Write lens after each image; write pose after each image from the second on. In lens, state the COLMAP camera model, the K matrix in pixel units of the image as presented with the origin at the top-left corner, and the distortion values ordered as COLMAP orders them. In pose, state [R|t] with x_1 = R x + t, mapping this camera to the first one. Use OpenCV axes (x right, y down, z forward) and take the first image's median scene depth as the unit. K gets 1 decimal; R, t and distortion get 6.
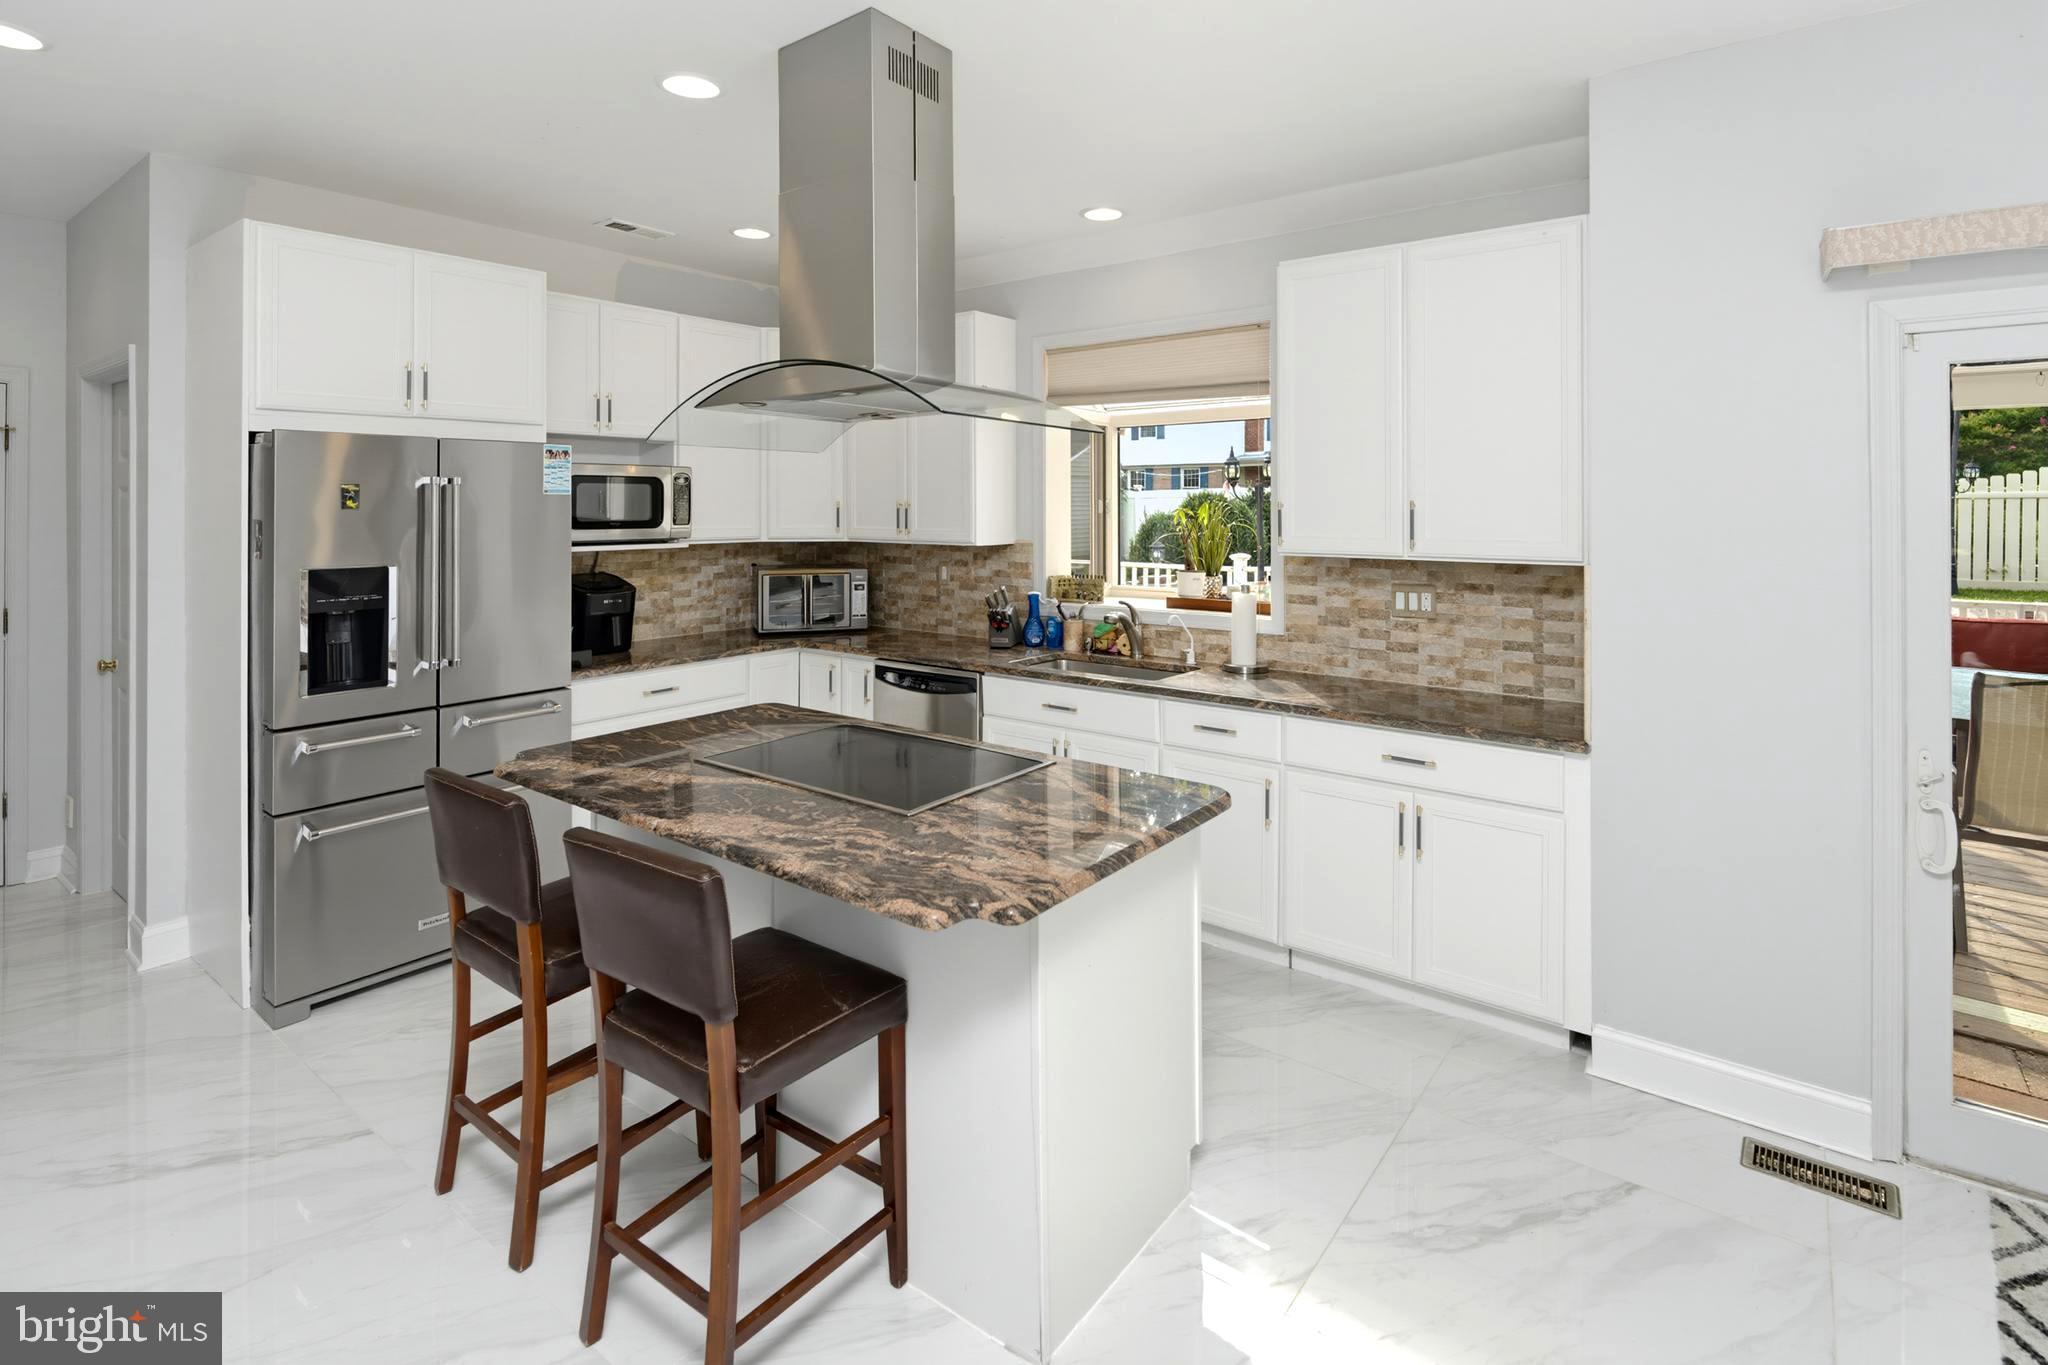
lens RADIAL K [[1009.9, 0, 1023.9], [0, 1009.9, 502.8], [0, 0, 1]] dist [0.000363, -0.000372]
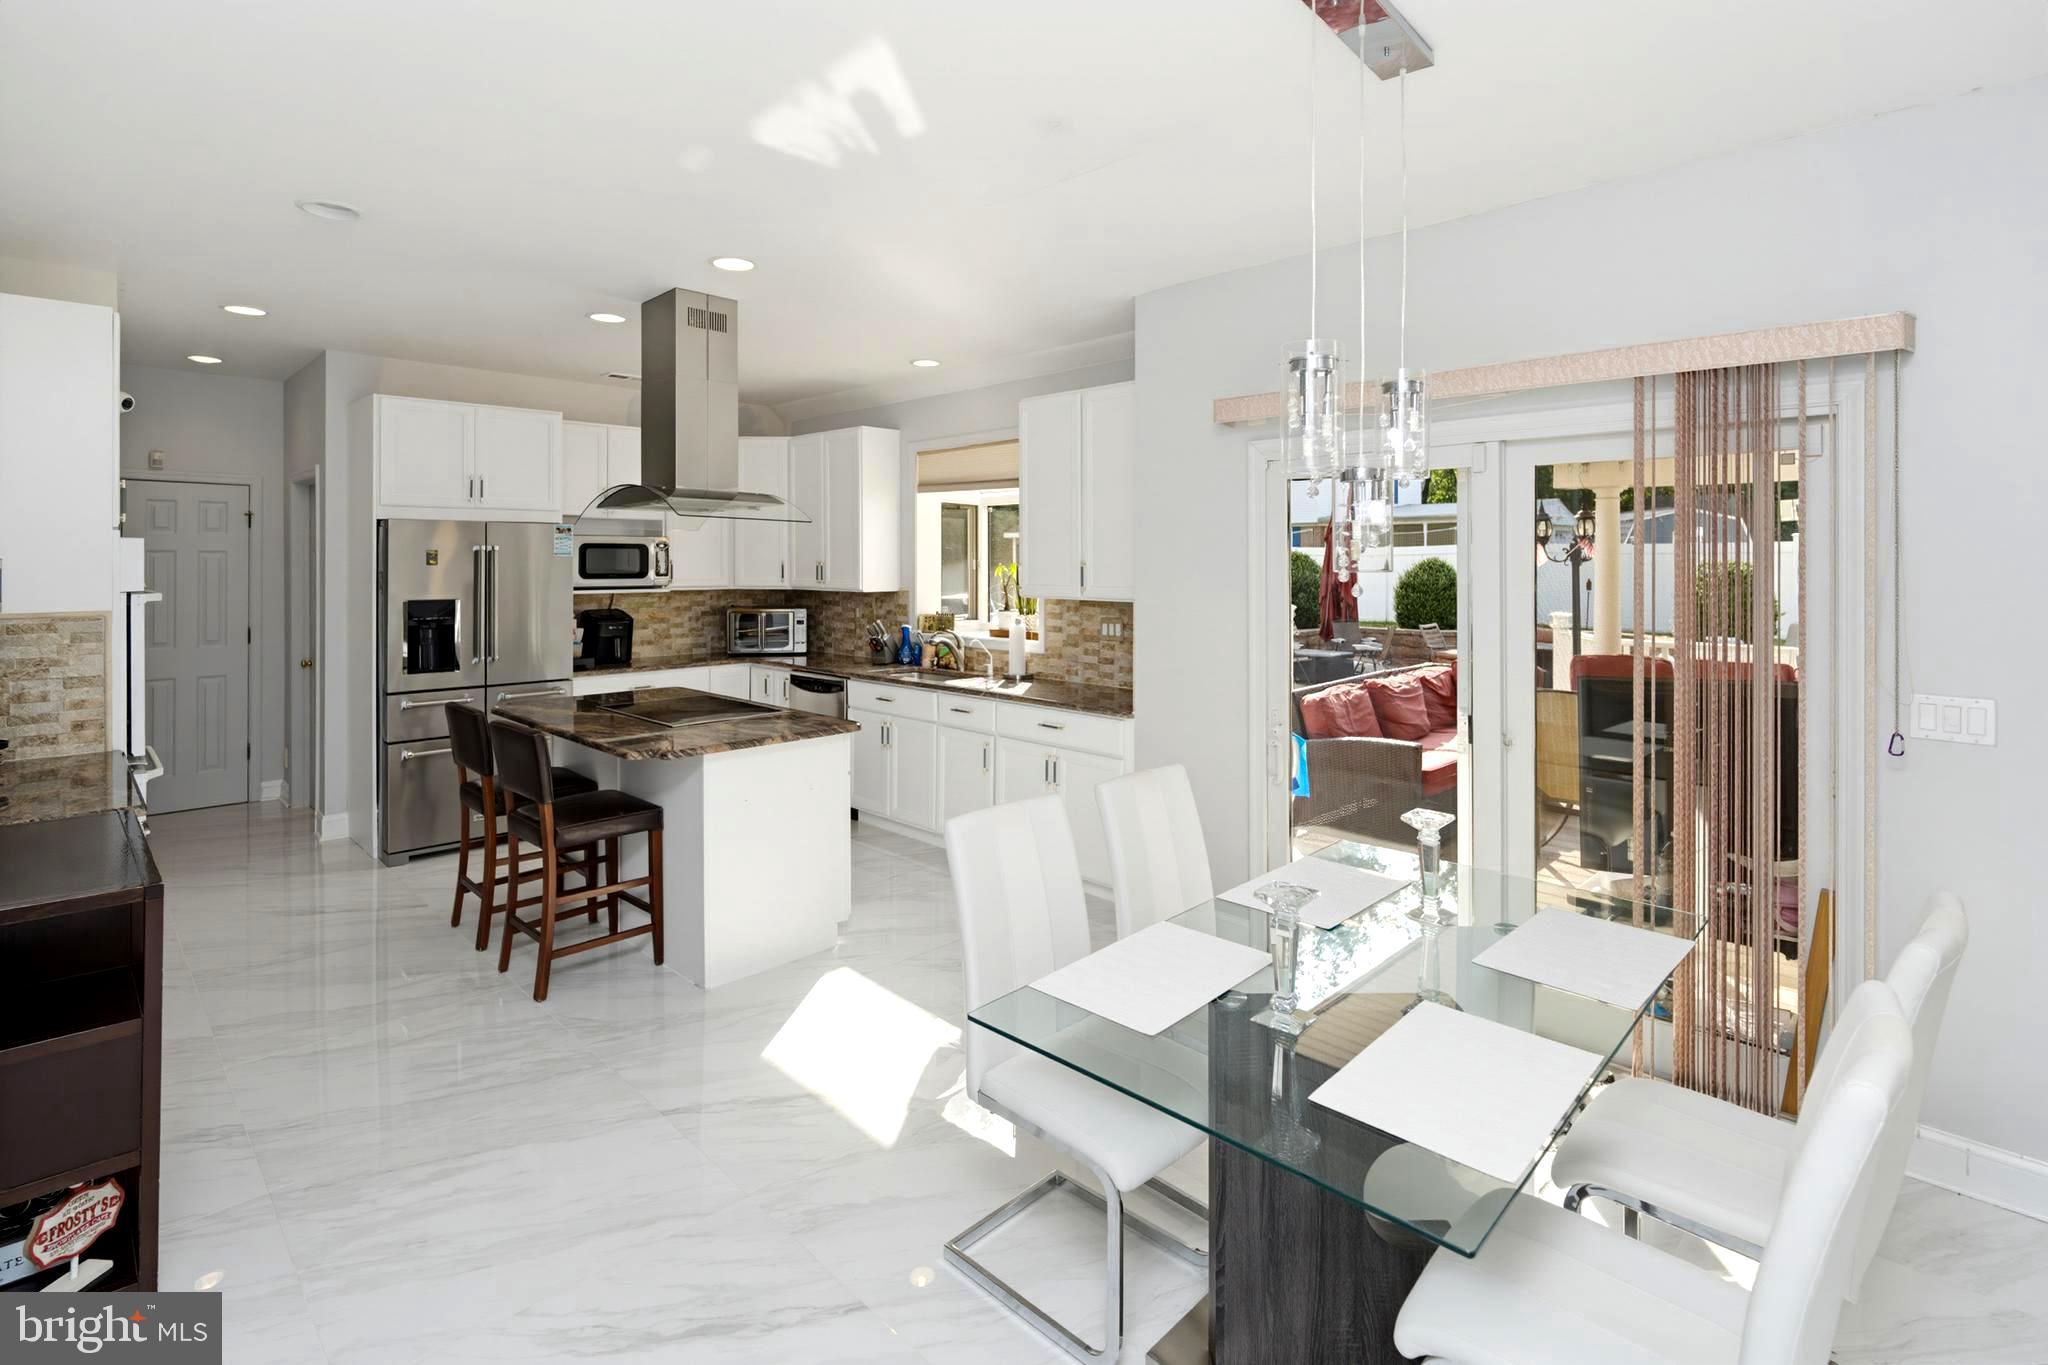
lens RADIAL K [[997.4, 0, 1039.1], [0, 997.4, 555.2], [0, 0, 1]] dist [0.000880, 0.000014]
pose [[0.992255, 0.000095, -0.124222, 0.433968], [-0.000866, 0.999981, -0.006157, -0.000734], [0.124219, 0.006217, 0.992235, -0.418012]]
